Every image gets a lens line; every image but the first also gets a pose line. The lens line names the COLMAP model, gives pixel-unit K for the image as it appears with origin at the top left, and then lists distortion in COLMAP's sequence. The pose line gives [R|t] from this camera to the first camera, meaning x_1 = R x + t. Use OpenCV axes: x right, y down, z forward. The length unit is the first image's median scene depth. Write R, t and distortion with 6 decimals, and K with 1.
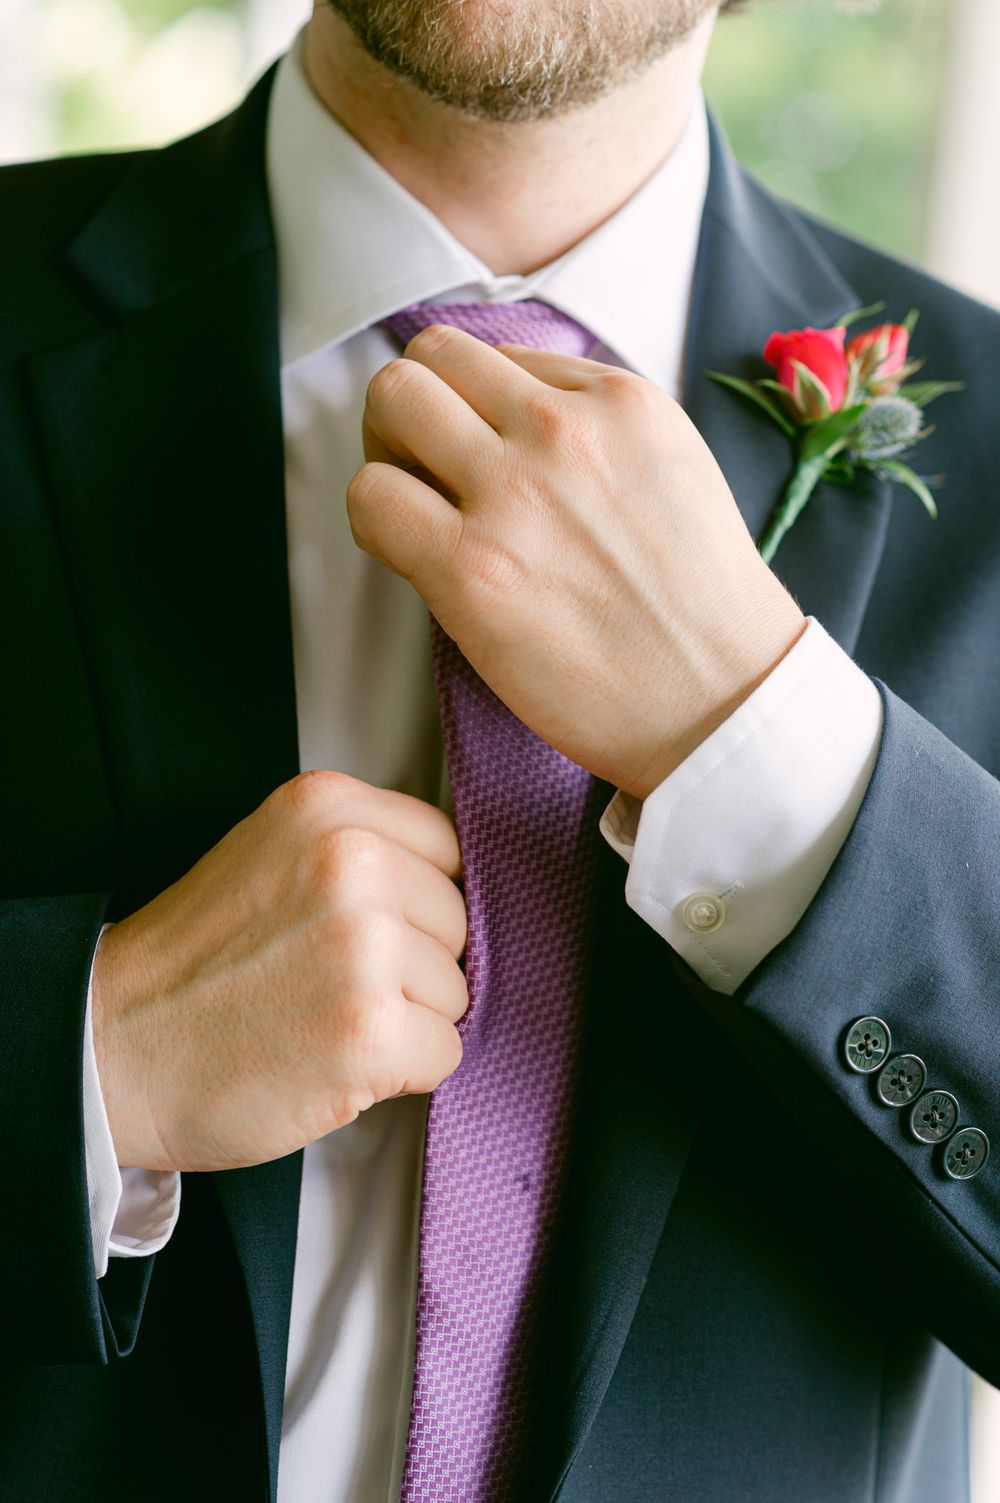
lens RADIAL K [[4035.9, 0, 500.0], [0, 4035.9, 751.5], [0, 0, 1]] dist [0.028831, 0.185523]
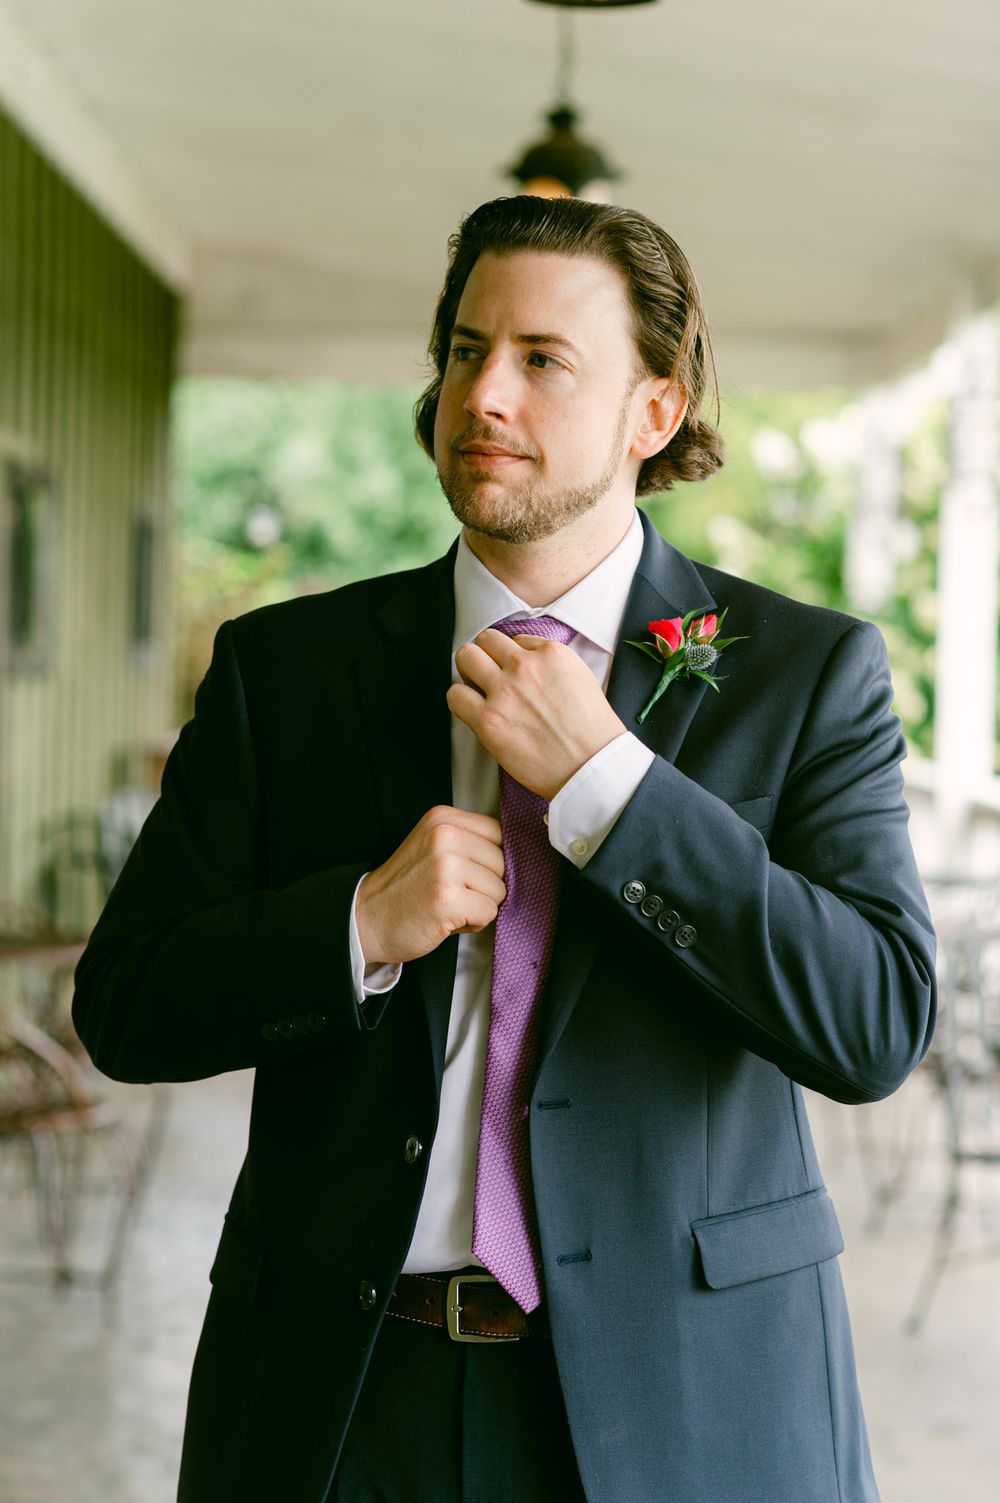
lens RADIAL K [[4035.9, 0, 500.0], [0, 4035.9, 751.5], [0, 0, 1]] dist [0.028831, 0.185523]
pose [[0.961915, -0.071437, -0.263849, 0.674146], [0.046749, 0.994019, -0.098697, 0.227234], [0.269322, 0.082603, 0.959501, -1.459043]]
